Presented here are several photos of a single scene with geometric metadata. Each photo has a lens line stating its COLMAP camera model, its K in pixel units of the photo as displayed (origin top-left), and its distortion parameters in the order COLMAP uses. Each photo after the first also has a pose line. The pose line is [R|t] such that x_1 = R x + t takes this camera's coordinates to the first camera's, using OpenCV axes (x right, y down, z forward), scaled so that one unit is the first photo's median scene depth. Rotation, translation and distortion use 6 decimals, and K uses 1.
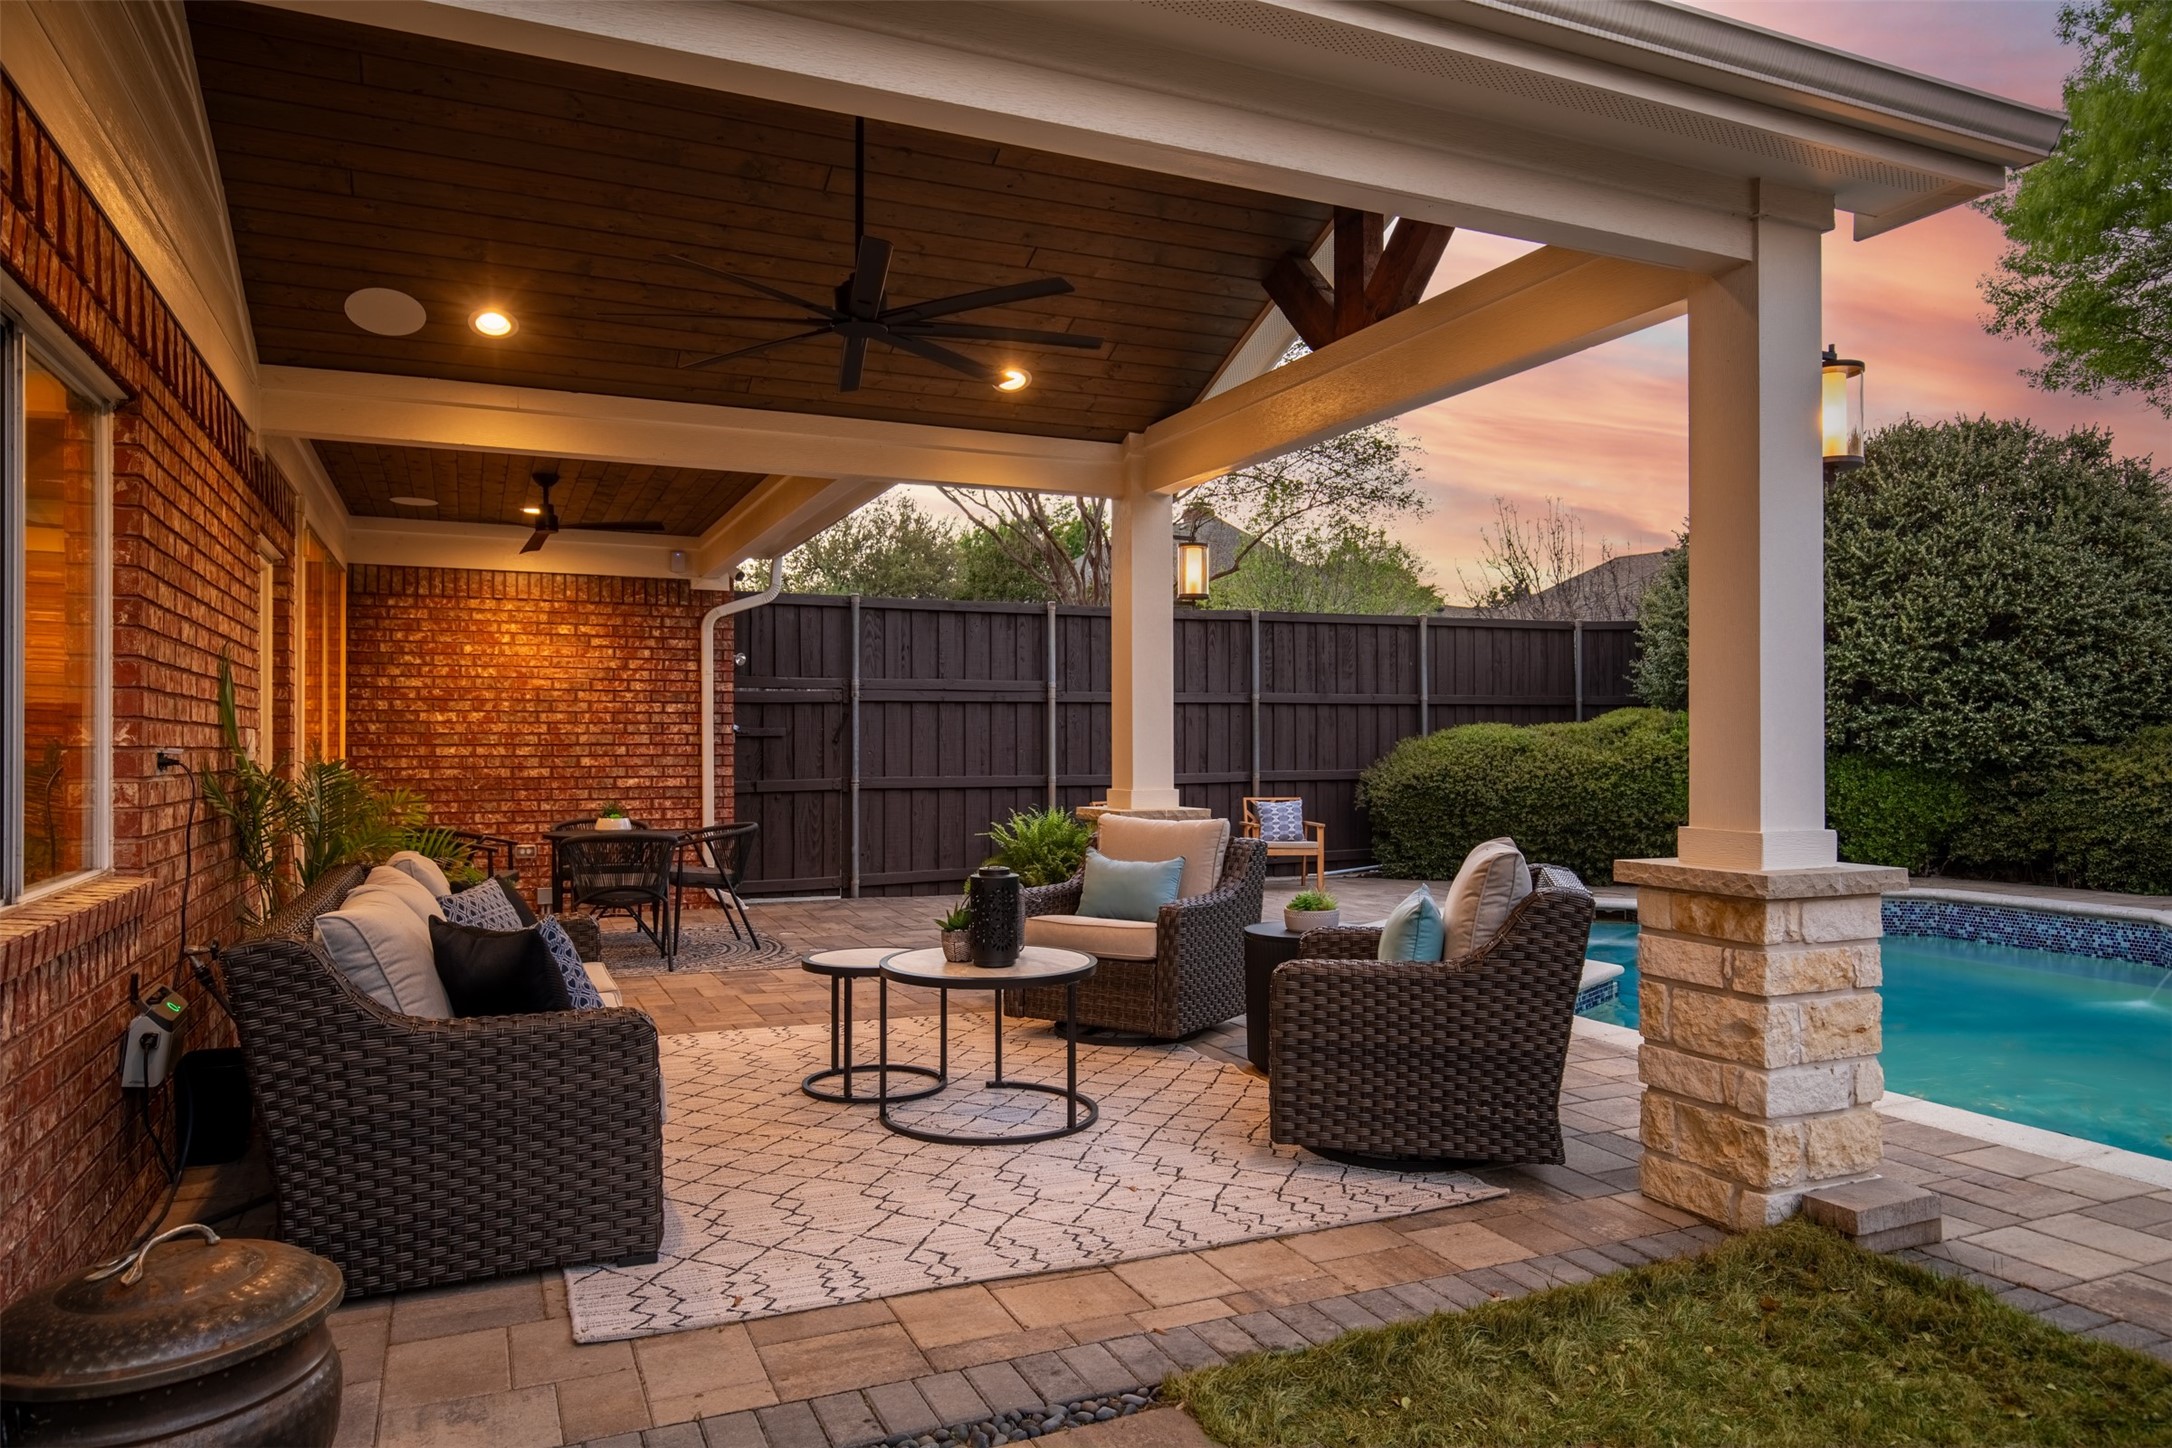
lens RADIAL K [[1381.1, 0, 1088.1], [0, 1381.1, 728.4], [0, 0, 1]] dist [0.007938, 0.000486]
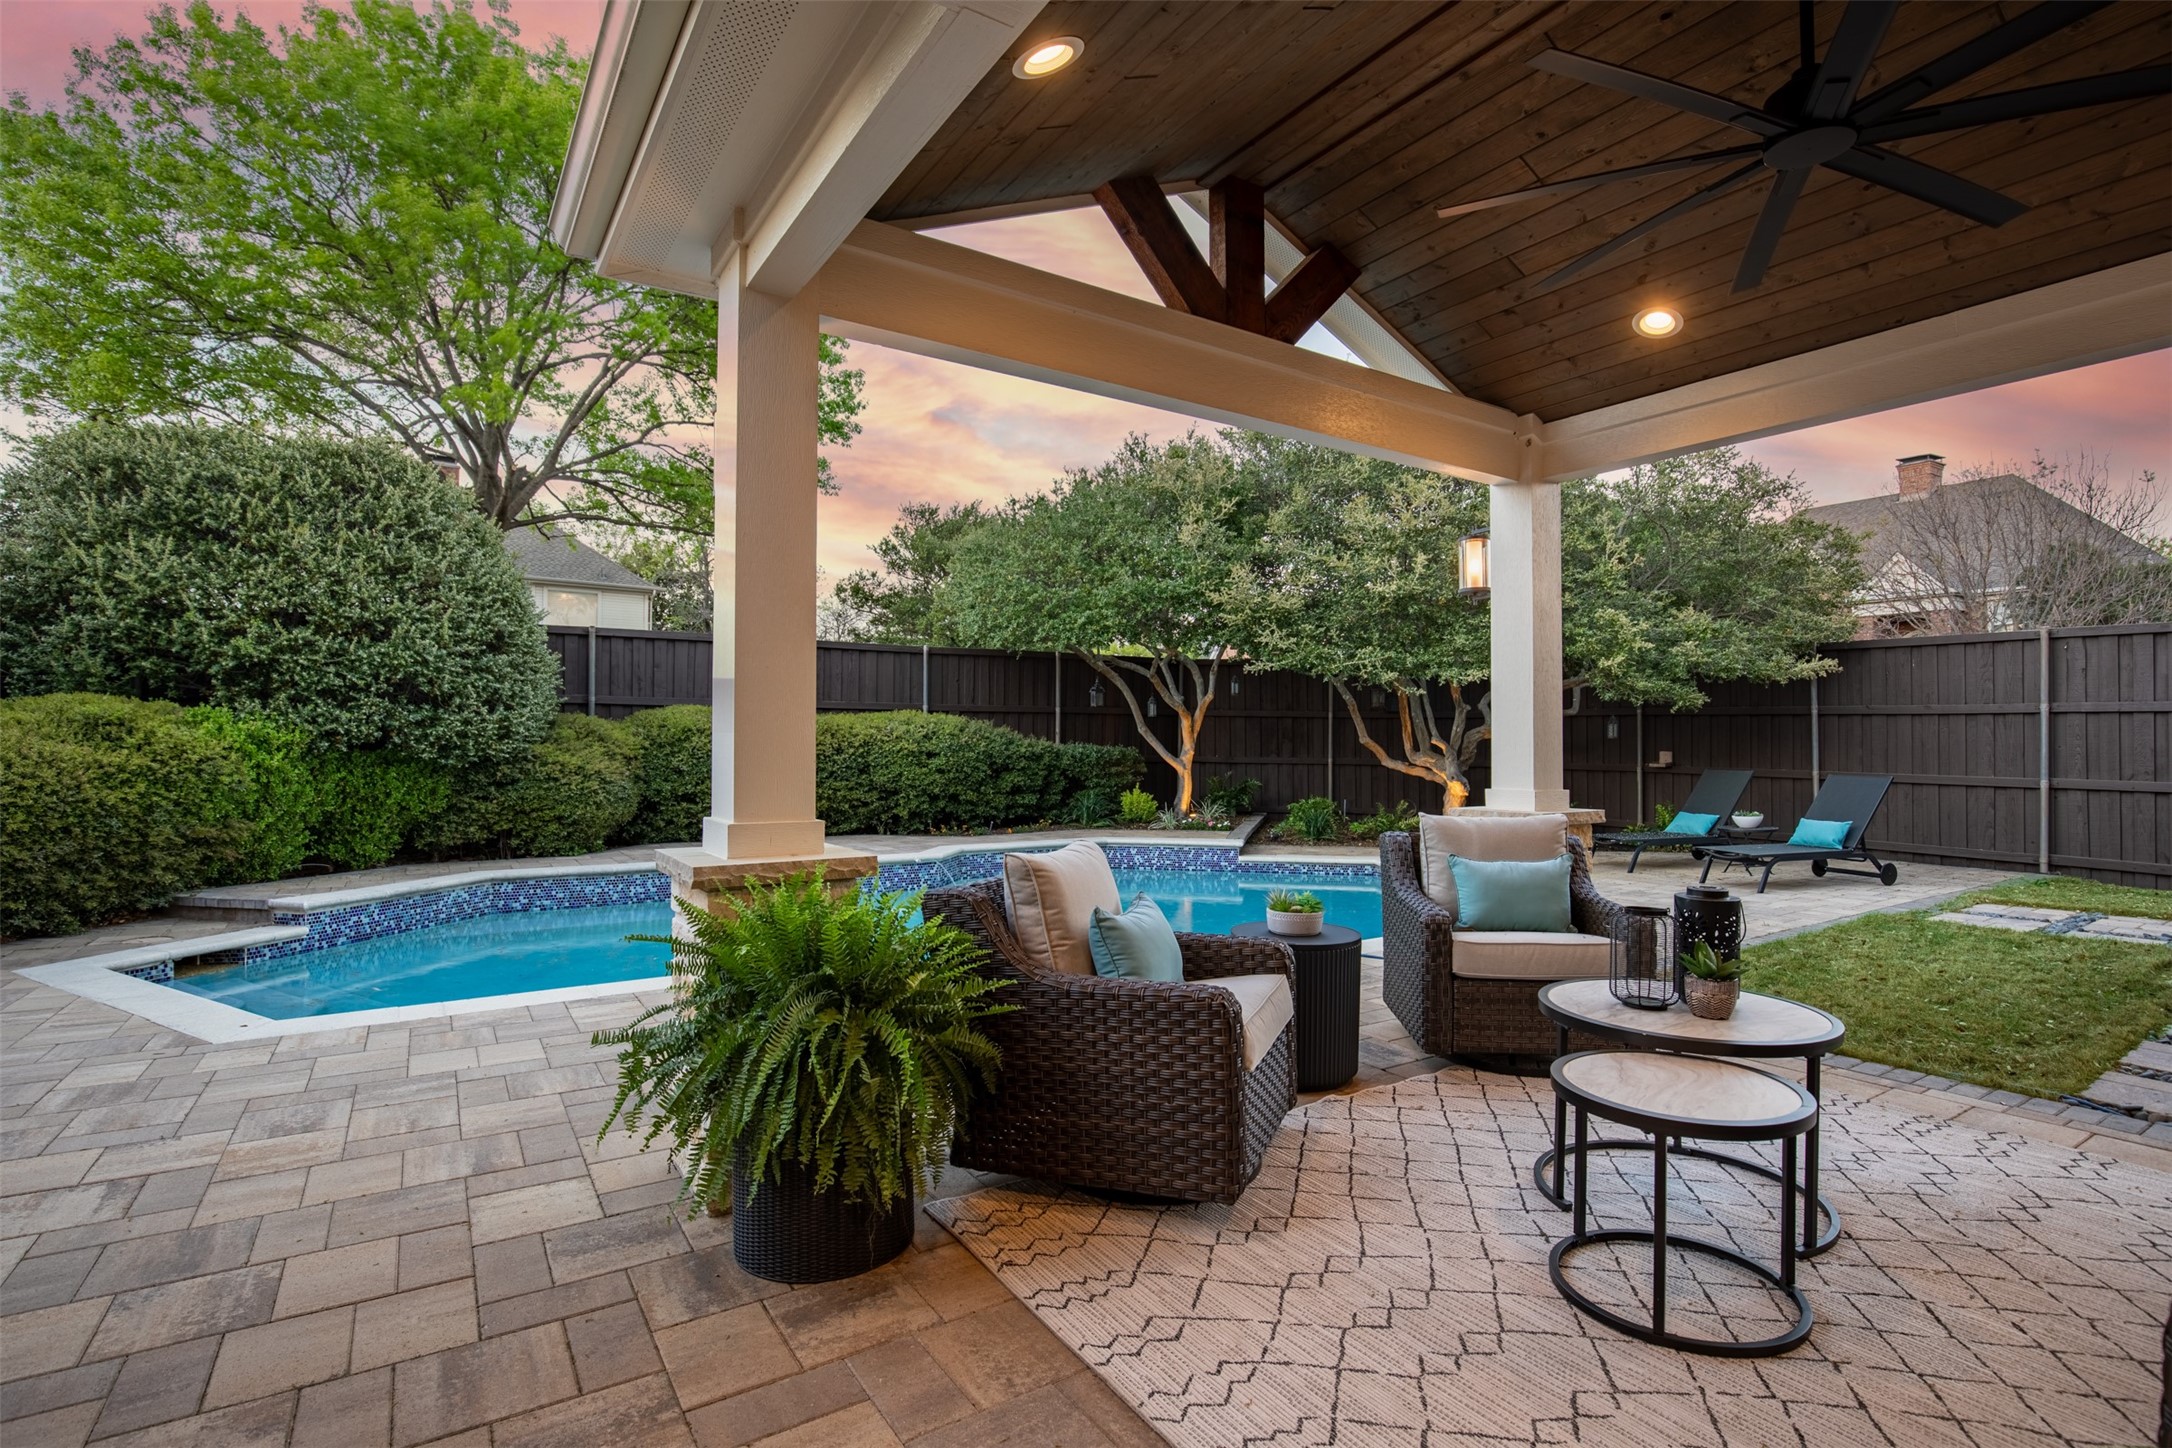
lens RADIAL K [[1026.1, 0, 1094.2], [0, 1026.1, 727.6], [0, 0, 1]] dist [-0.027978, 0.003489]
pose [[-0.152037, 0.016010, 0.988245, -0.277902], [-0.012658, 0.999755, -0.018144, 0.008465], [-0.988294, -0.015268, -0.151797, 0.652944]]
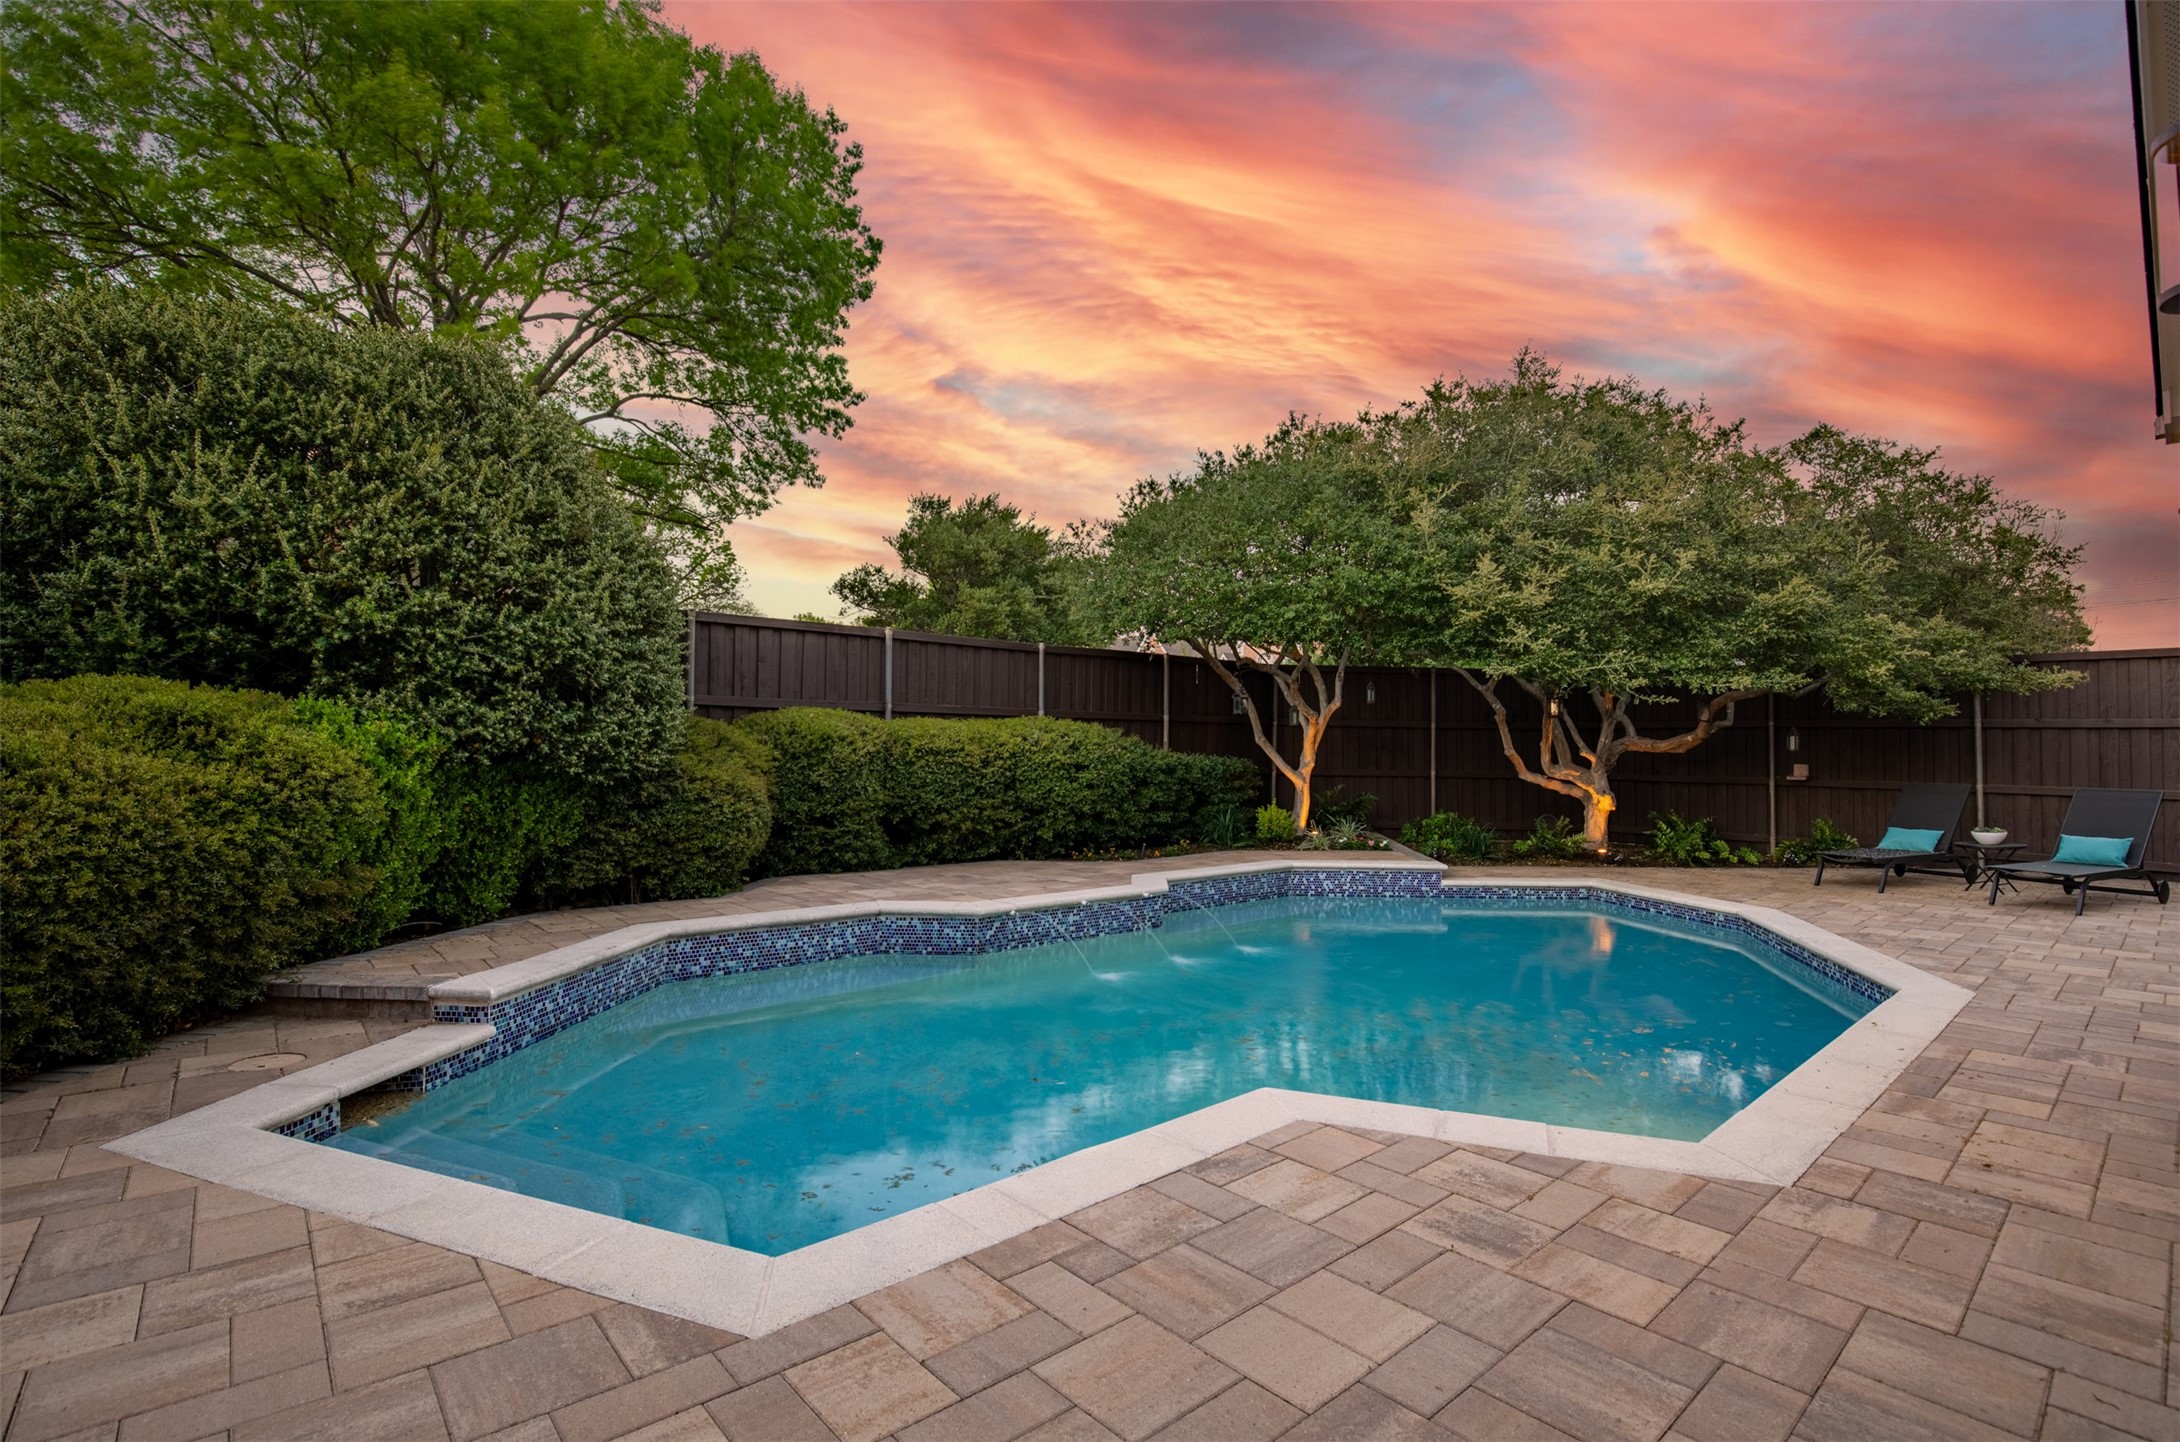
lens RADIAL K [[998.9, 0, 1097.8], [0, 998.9, 725.6], [0, 0, 1]] dist [-0.023723, -0.000526]
pose [[-0.287347, 0.026928, 0.957448, -0.040132], [-0.015047, 0.999354, -0.032623, 0.011097], [-0.957708, -0.023781, -0.286756, 0.936704]]
